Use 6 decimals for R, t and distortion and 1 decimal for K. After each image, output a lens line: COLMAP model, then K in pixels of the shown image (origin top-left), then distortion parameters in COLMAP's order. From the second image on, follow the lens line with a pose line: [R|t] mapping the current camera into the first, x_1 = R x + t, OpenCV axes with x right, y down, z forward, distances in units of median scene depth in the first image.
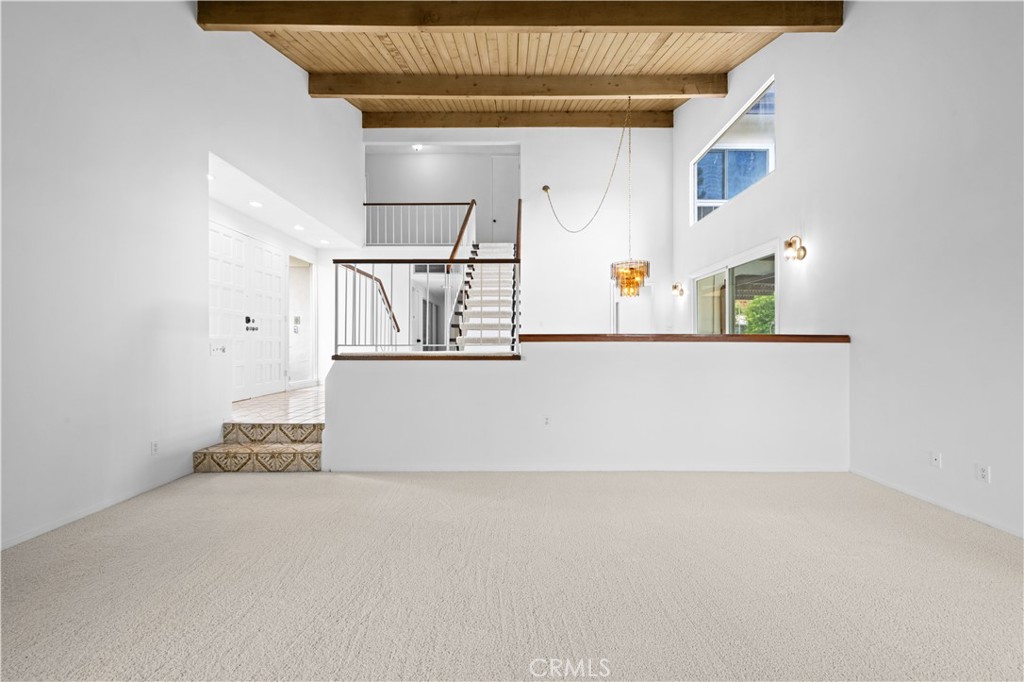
lens RADIAL K [[400.6, 0, 512.0], [0, 400.6, 341.0], [0, 0, 1]] dist [0.001243, -0.000304]
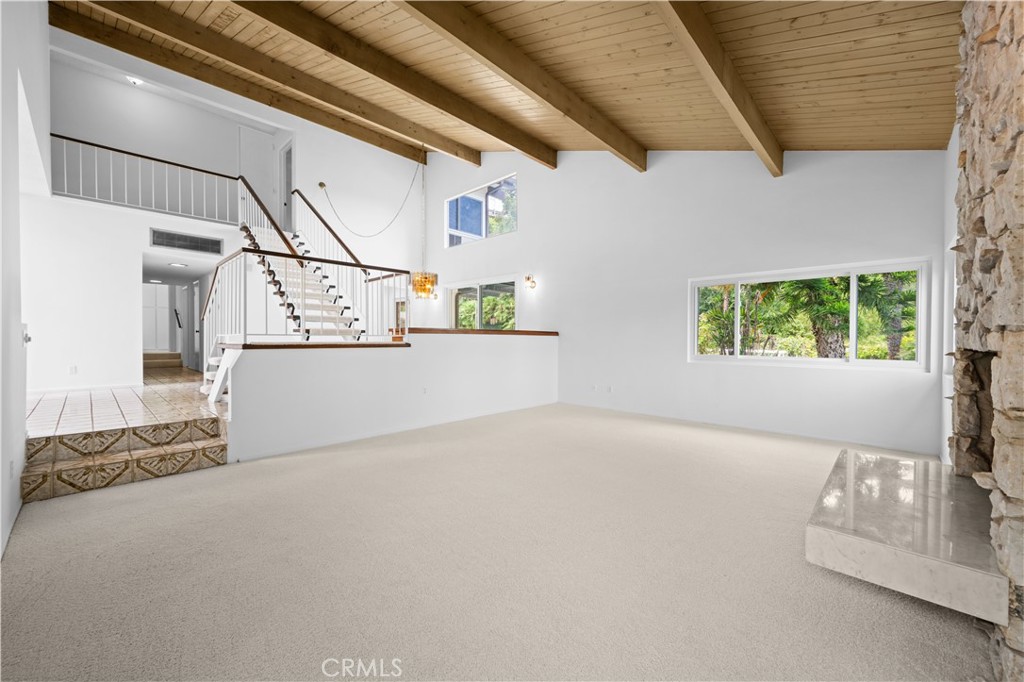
lens RADIAL K [[400.6, 0, 512.0], [0, 400.6, 341.0], [0, 0, 1]] dist [0.001243, -0.000304]
pose [[0.688532, -0.002517, 0.725202, -0.615708], [-0.010526, 0.999854, 0.013464, 0.005564], [-0.725130, -0.016904, 0.688404, -0.145567]]
